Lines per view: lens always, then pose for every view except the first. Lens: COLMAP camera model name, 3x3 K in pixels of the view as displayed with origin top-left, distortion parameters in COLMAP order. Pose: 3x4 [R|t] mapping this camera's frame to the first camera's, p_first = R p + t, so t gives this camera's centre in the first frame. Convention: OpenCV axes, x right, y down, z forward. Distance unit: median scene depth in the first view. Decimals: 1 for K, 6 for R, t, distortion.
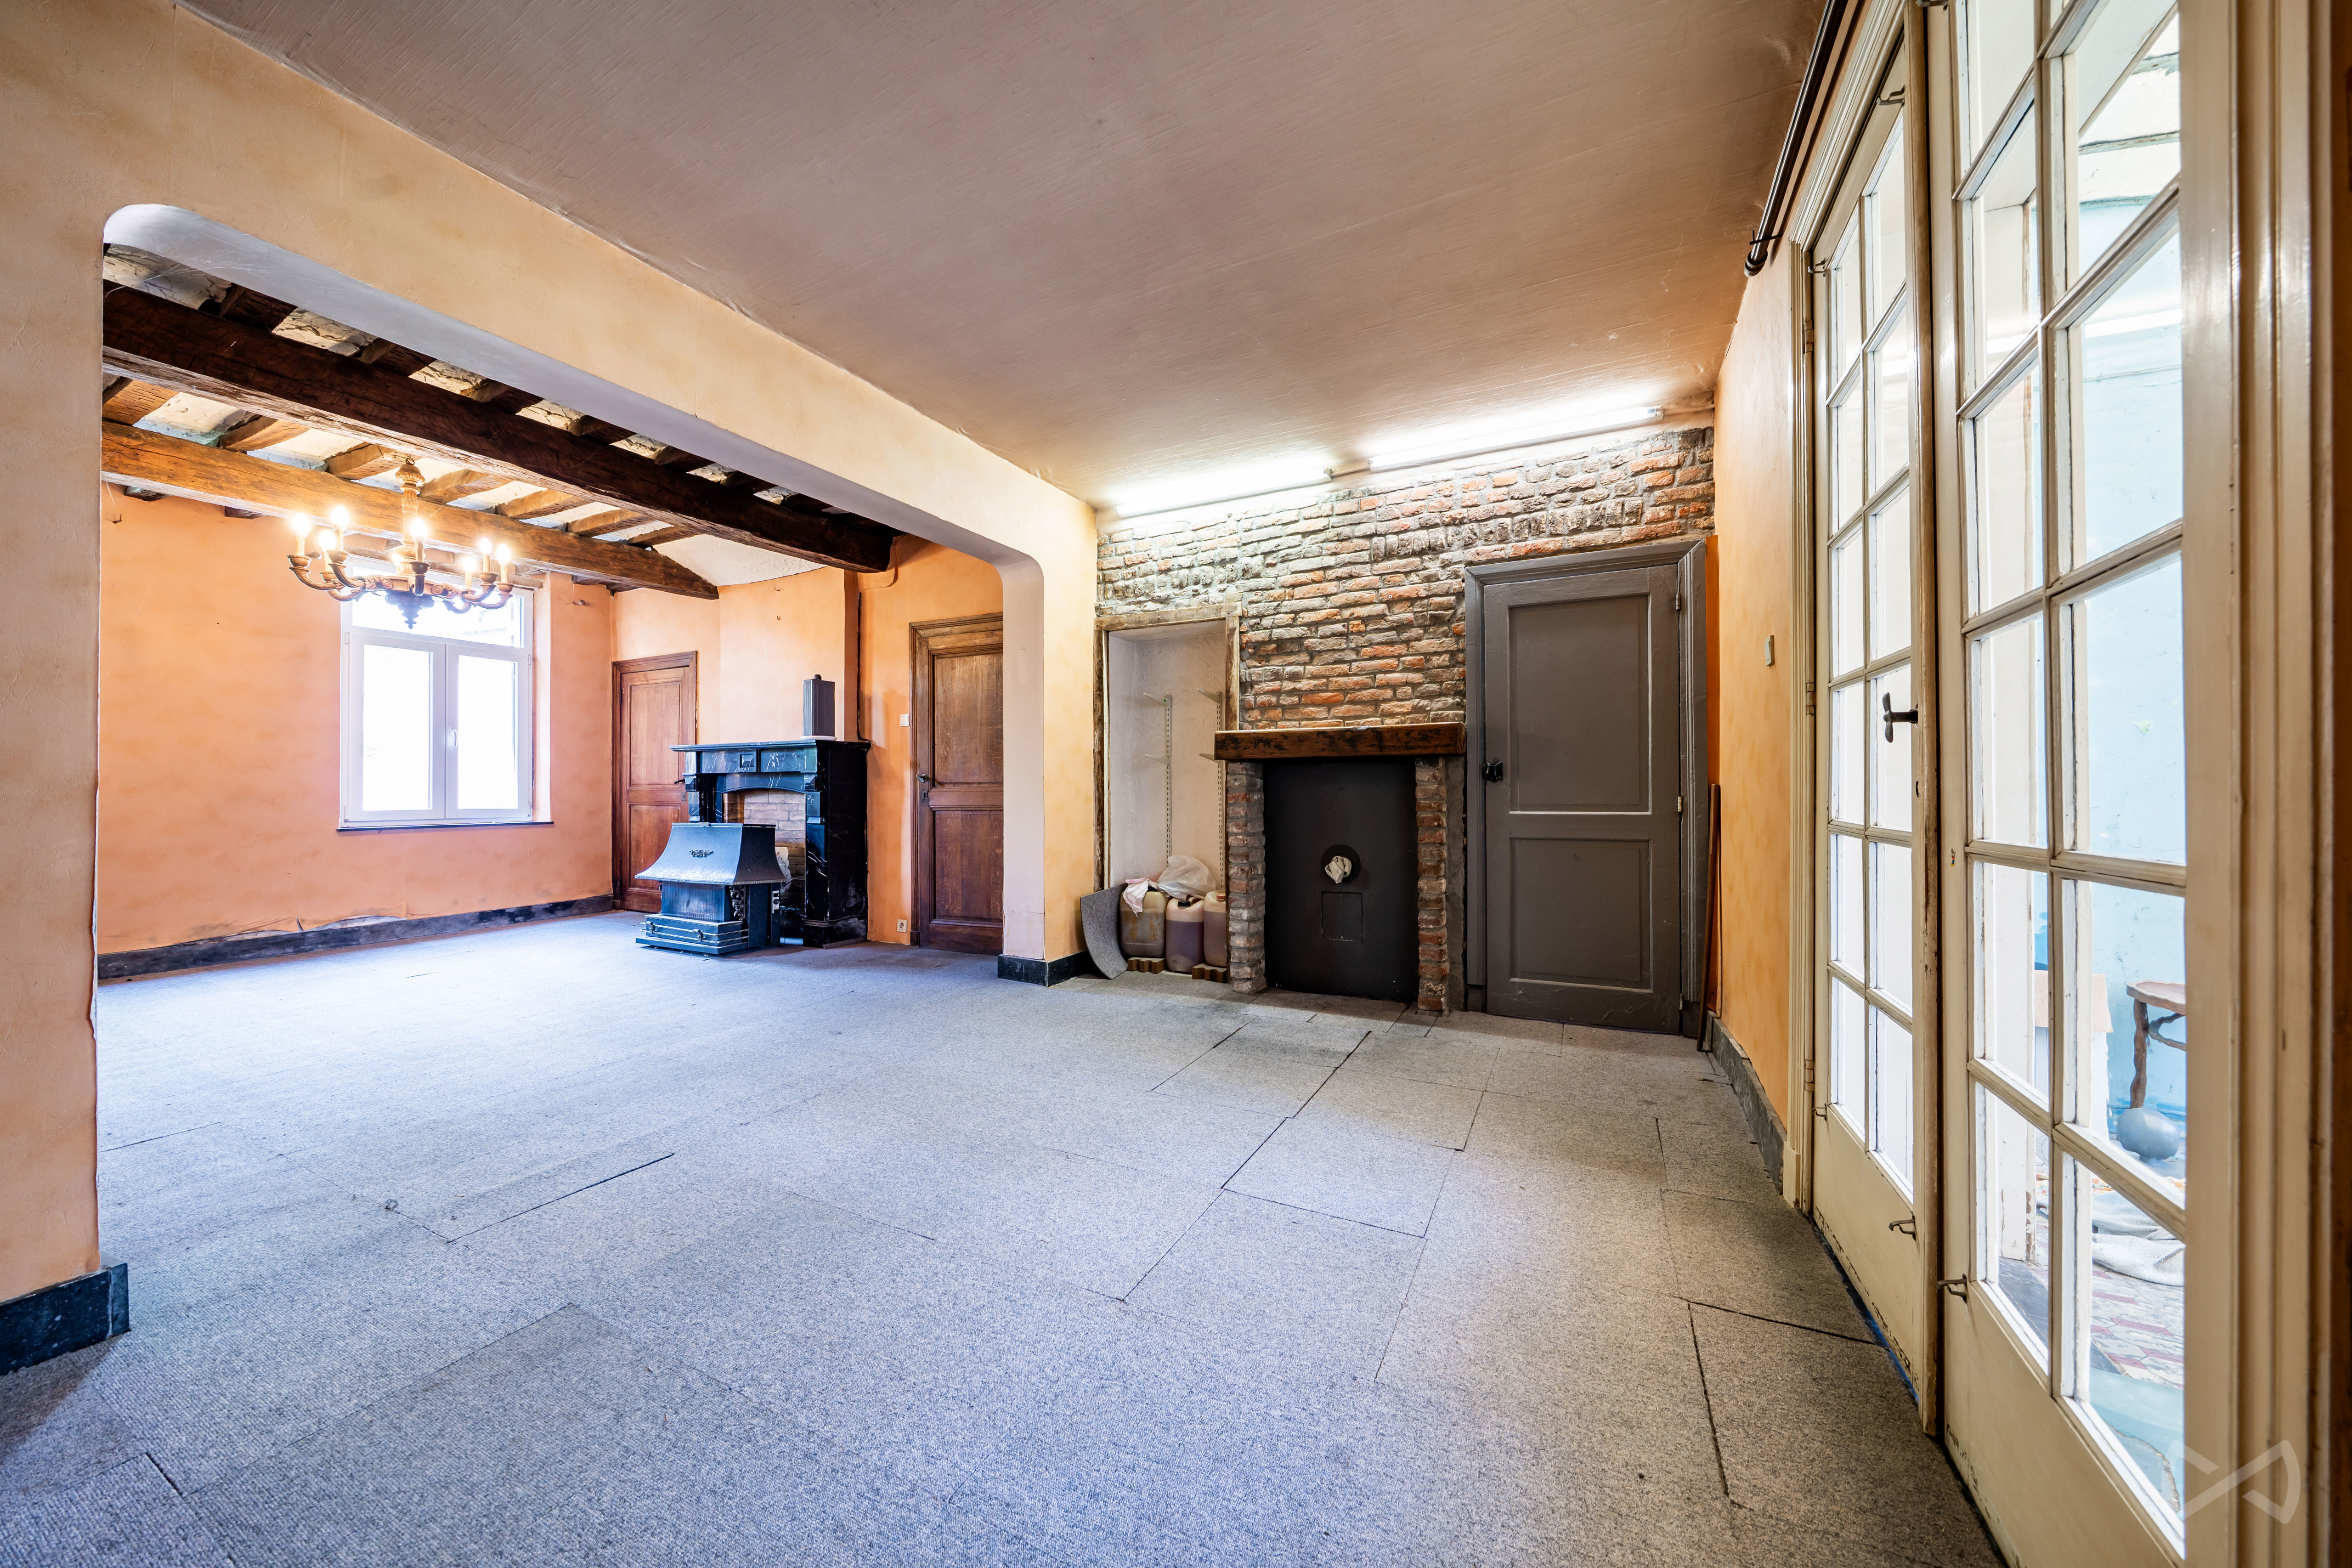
lens RADIAL K [[794.9, 0, 1183.6], [0, 794.9, 782.8], [0, 0, 1]] dist [-0.000293, -0.000020]
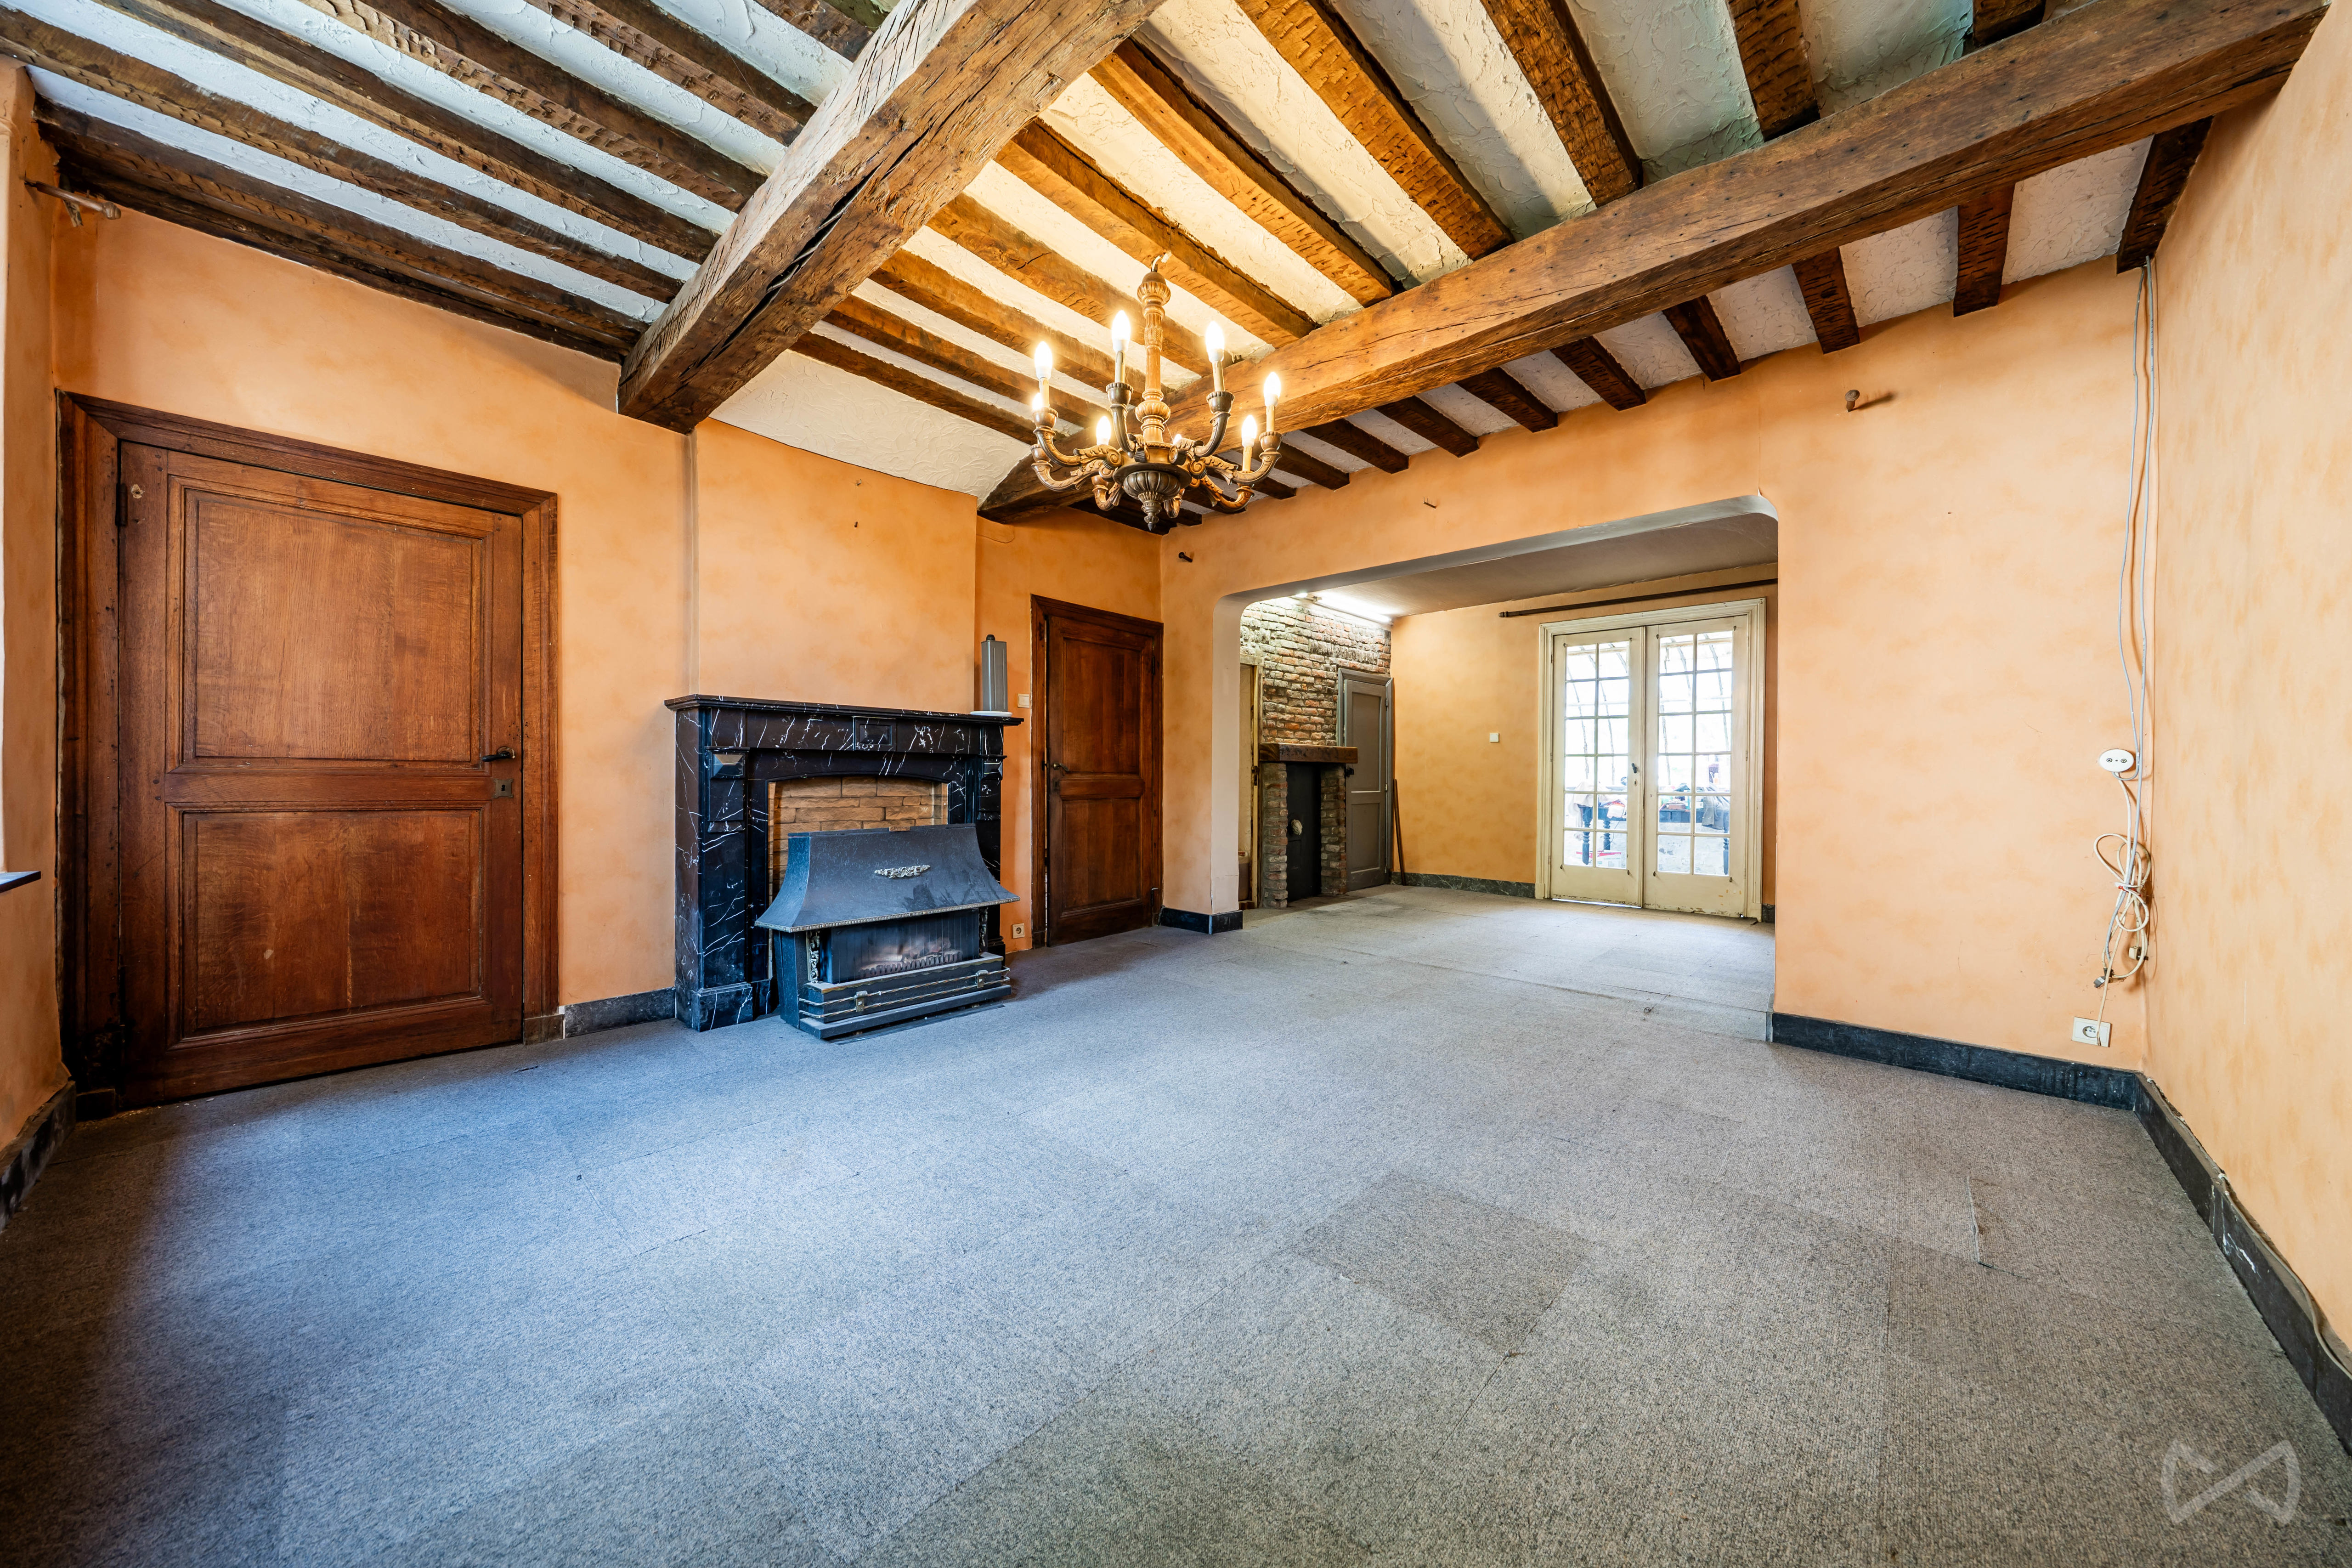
lens RADIAL K [[794.9, 0, 1176.8], [0, 794.9, 785.5], [0, 0, 1]] dist [-0.000293, -0.000020]
pose [[0.288117, -0.002252, 0.957593, -1.520530], [-0.012141, 0.999908, 0.006004, 0.012103], [-0.957518, -0.013356, 0.288063, 0.755206]]
